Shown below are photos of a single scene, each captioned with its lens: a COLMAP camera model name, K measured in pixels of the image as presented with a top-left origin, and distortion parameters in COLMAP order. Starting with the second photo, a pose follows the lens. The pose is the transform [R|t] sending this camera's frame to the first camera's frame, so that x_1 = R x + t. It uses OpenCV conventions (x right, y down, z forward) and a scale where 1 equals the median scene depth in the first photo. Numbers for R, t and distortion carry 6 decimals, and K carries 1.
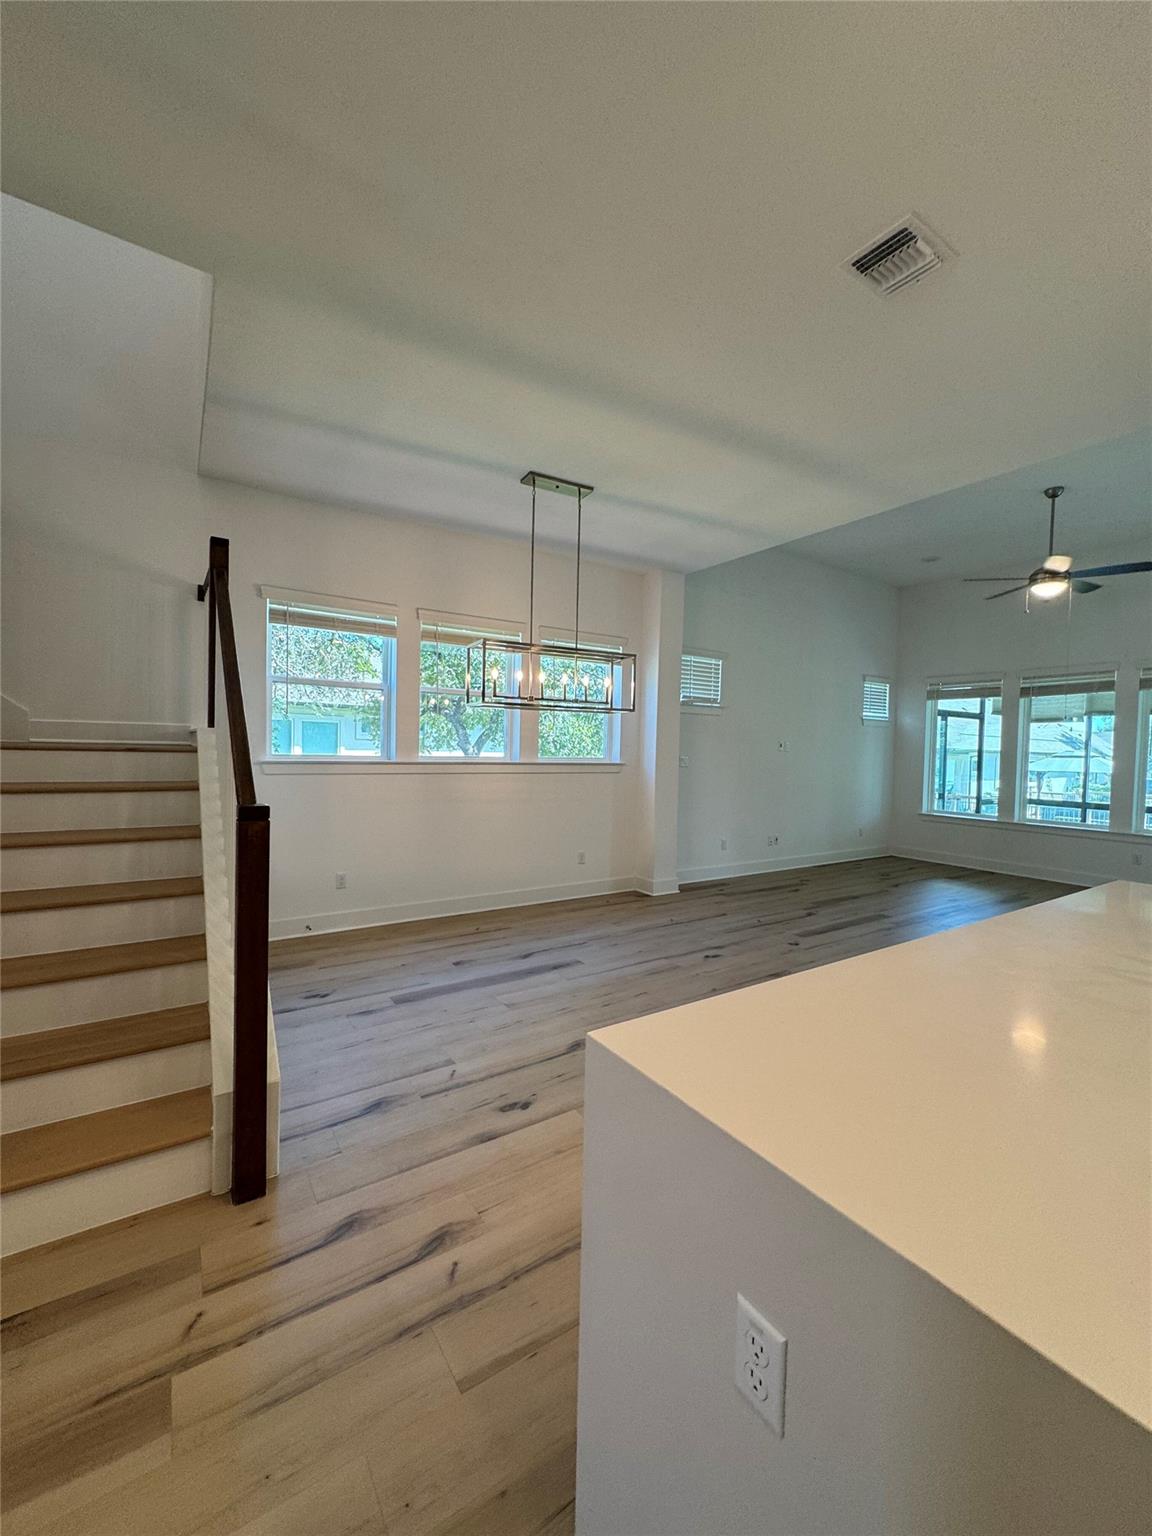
lens RADIAL K [[615.4, 0, 576.5], [0, 615.4, 767.7], [0, 0, 1]] dist [-0.003216, 0.000329]
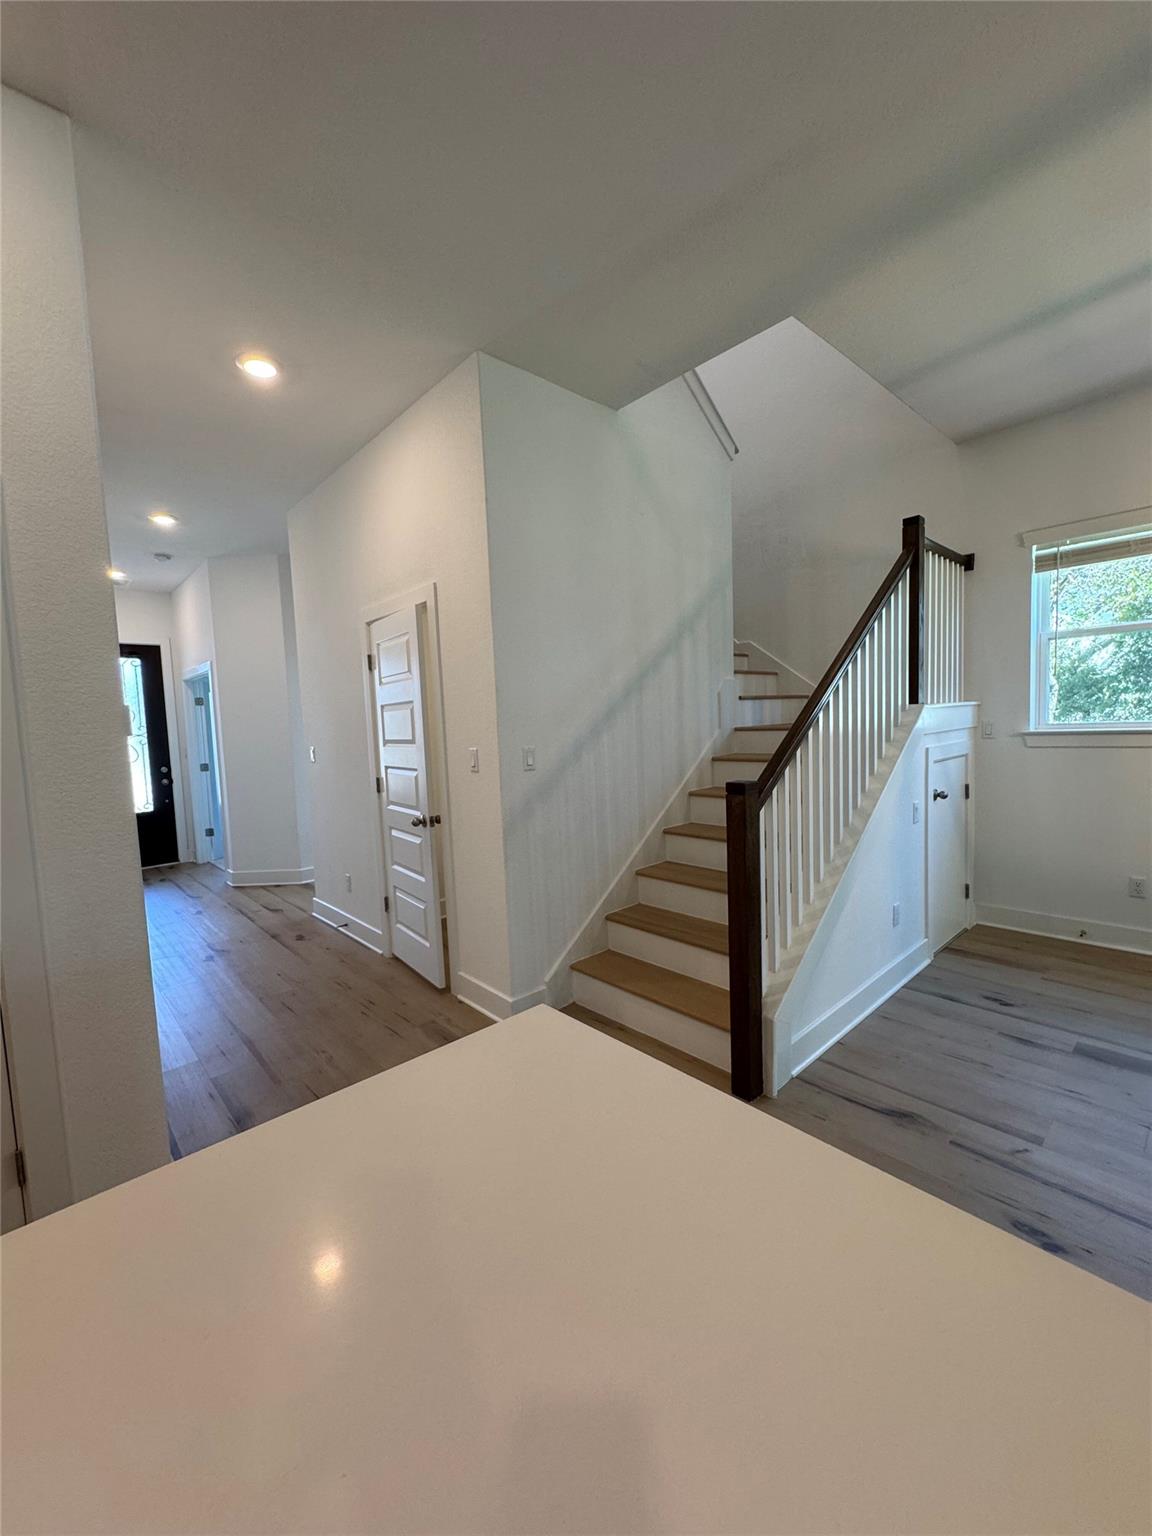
lens RADIAL K [[615.4, 0, 576.5], [0, 615.4, 767.7], [0, 0, 1]] dist [-0.003216, 0.000329]
pose [[0.154832, 0.046869, -0.986828, 0.250253], [0.015788, 0.998629, 0.049907, -0.012939], [0.987815, -0.023307, 0.153880, 0.199853]]
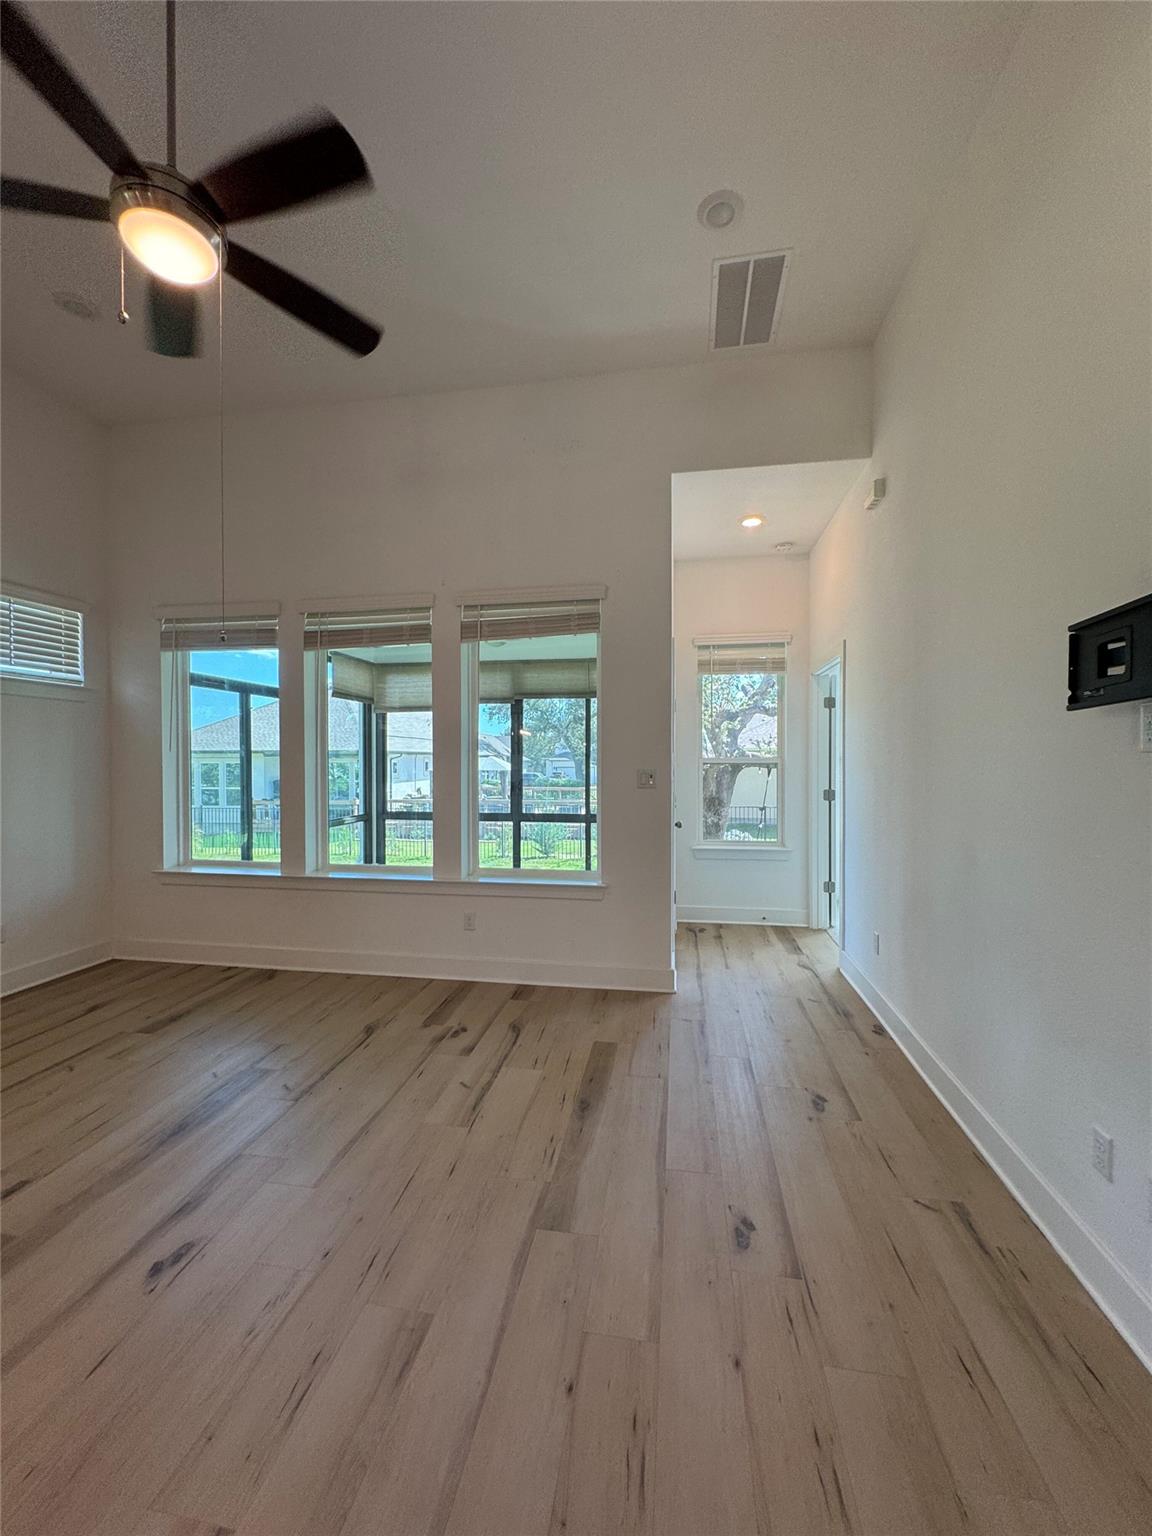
lens RADIAL K [[615.4, 0, 576.5], [0, 615.4, 767.7], [0, 0, 1]] dist [-0.003216, 0.000329]
pose [[0.681929, -0.033676, 0.730642, 0.769151], [0.039106, 0.999189, 0.009555, -0.005330], [-0.730372, 0.022057, 0.682693, 0.711488]]
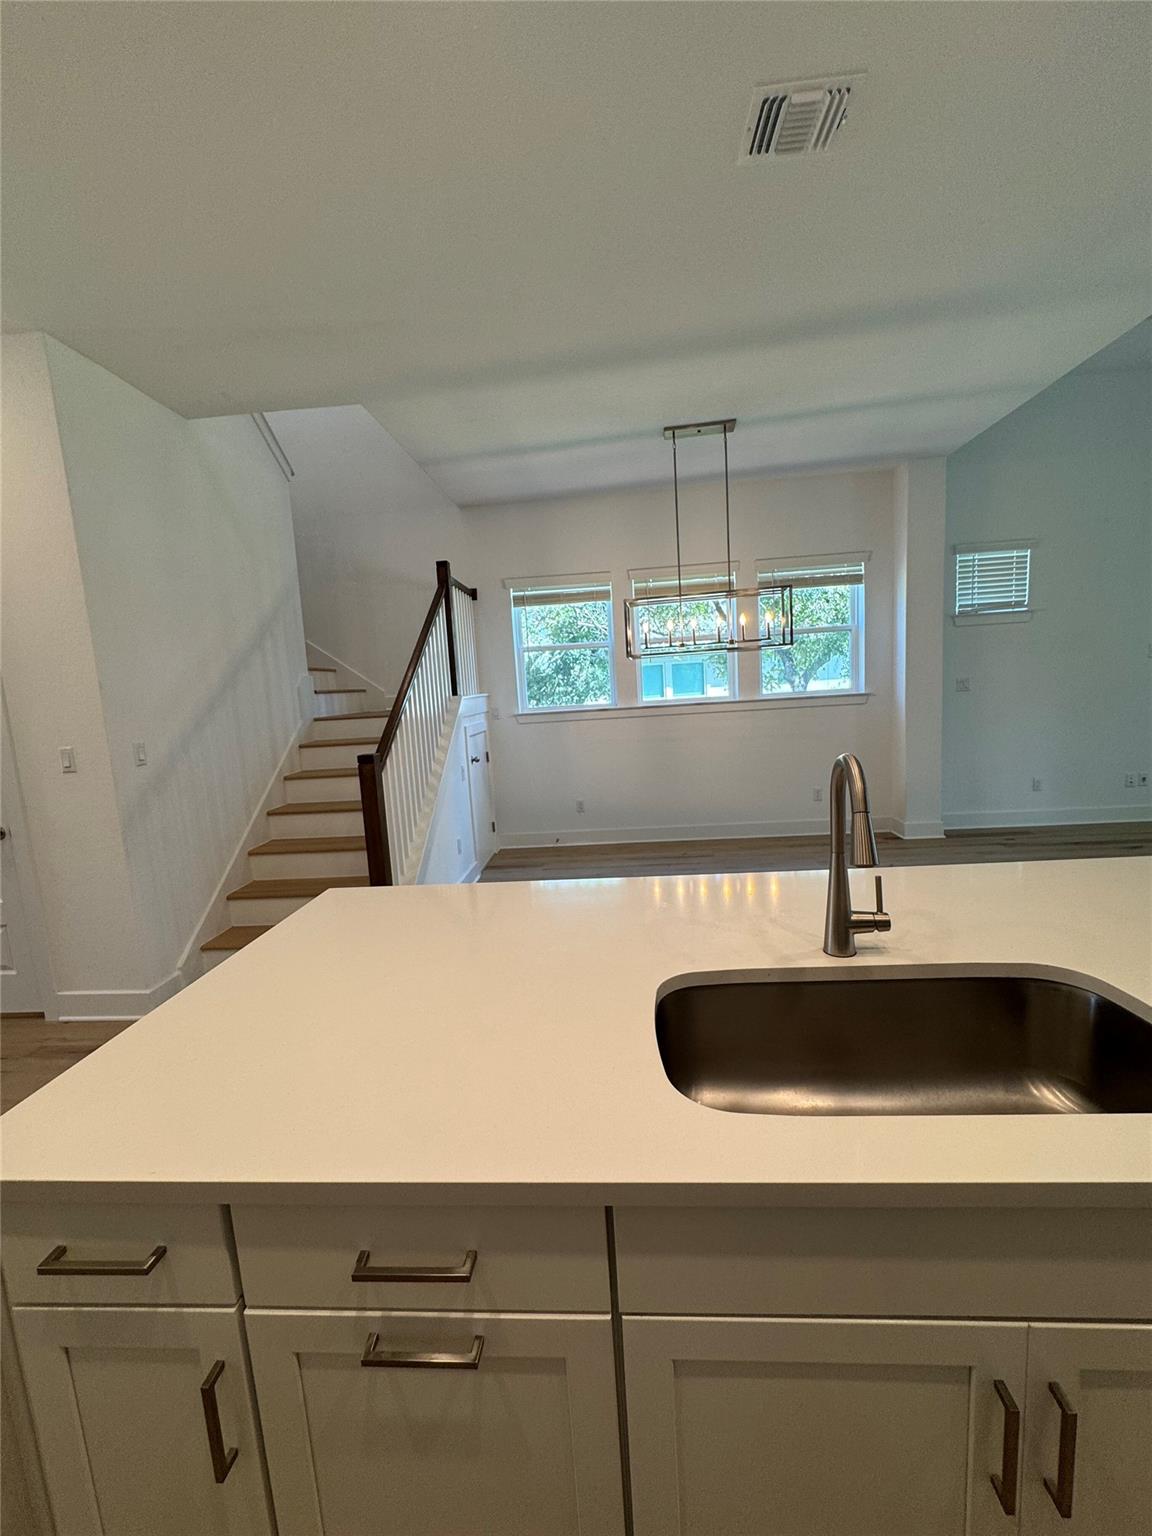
lens RADIAL K [[615.4, 0, 576.5], [0, 615.4, 767.7], [0, 0, 1]] dist [-0.003216, 0.000329]
pose [[0.793403, 0.008229, -0.608641, 0.370844], [0.059733, 0.994030, 0.091305, -0.008197], [0.605759, -0.108798, 0.788175, 0.015000]]
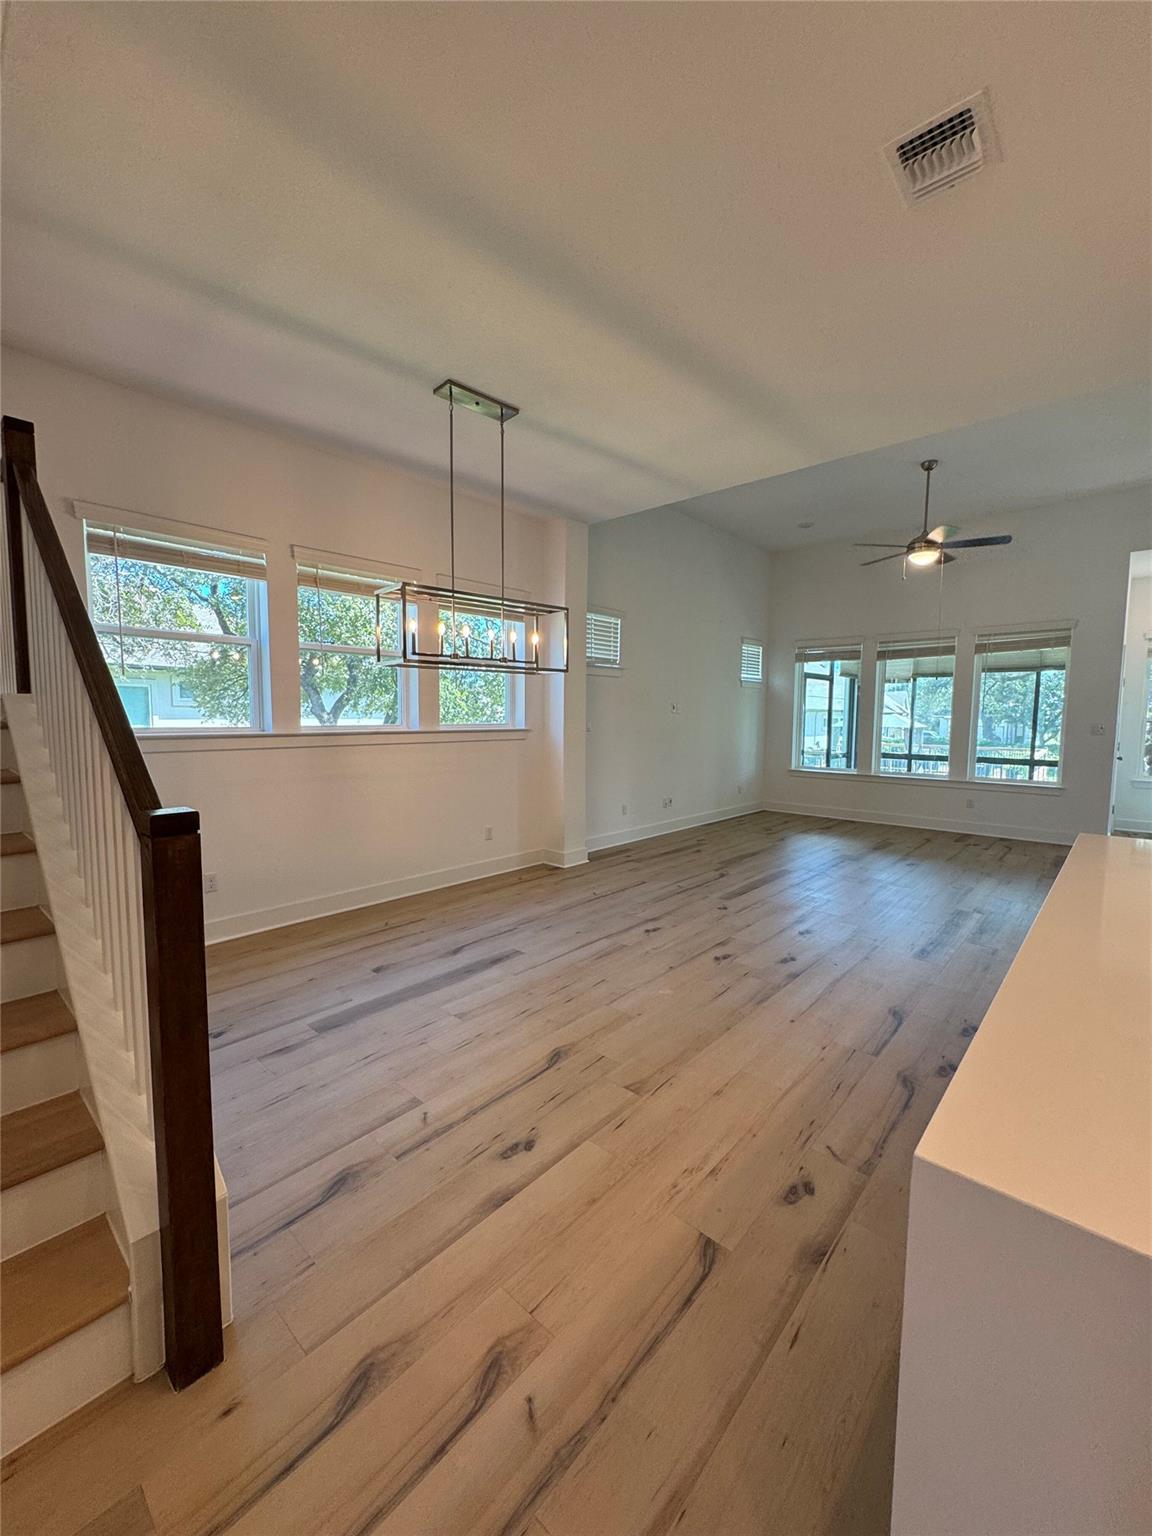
lens RADIAL K [[615.4, 0, 576.5], [0, 615.4, 767.7], [0, 0, 1]] dist [-0.003216, 0.000329]
pose [[0.969086, -0.036923, 0.243944, -0.106918], [0.022373, 0.997816, 0.062150, -0.006644], [-0.245706, -0.054770, 0.967796, 0.105907]]
